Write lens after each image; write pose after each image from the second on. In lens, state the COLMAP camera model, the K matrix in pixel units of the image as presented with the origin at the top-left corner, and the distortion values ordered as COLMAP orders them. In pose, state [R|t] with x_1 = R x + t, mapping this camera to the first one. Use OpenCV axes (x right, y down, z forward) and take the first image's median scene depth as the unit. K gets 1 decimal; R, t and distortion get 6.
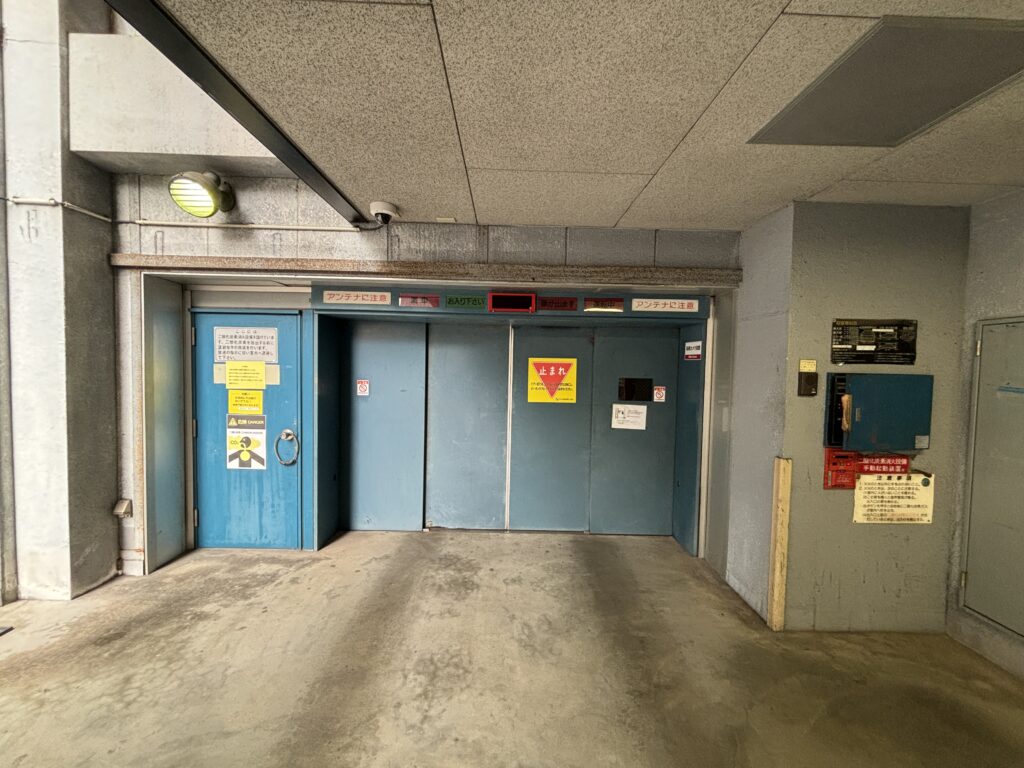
lens RADIAL K [[417.5, 0, 512.0], [0, 417.5, 384.0], [0, 0, 1]] dist [0.001439, -0.000028]
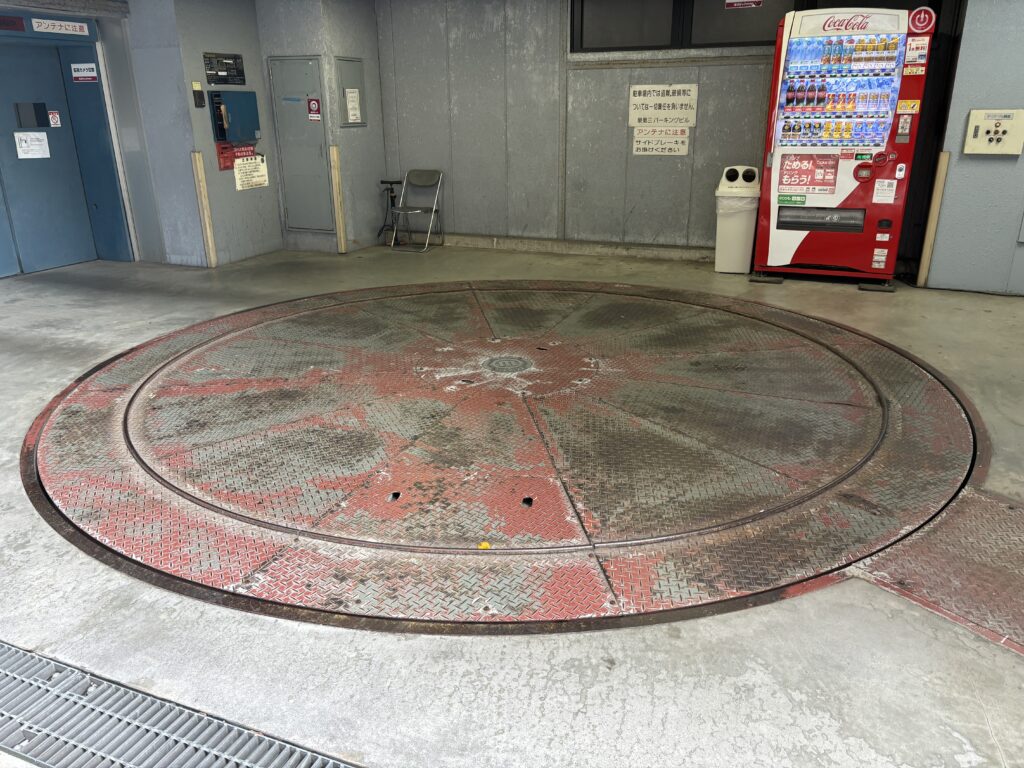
lens RADIAL K [[770.0, 0, 512.0], [0, 770.0, 384.0], [0, 0, 1]] dist [0.043936, -0.069256]
pose [[0.382968, -0.335676, 0.860614, -1.592158], [0.052439, 0.938039, 0.342540, 0.064781], [-0.922272, -0.086052, 0.376841, -1.163829]]
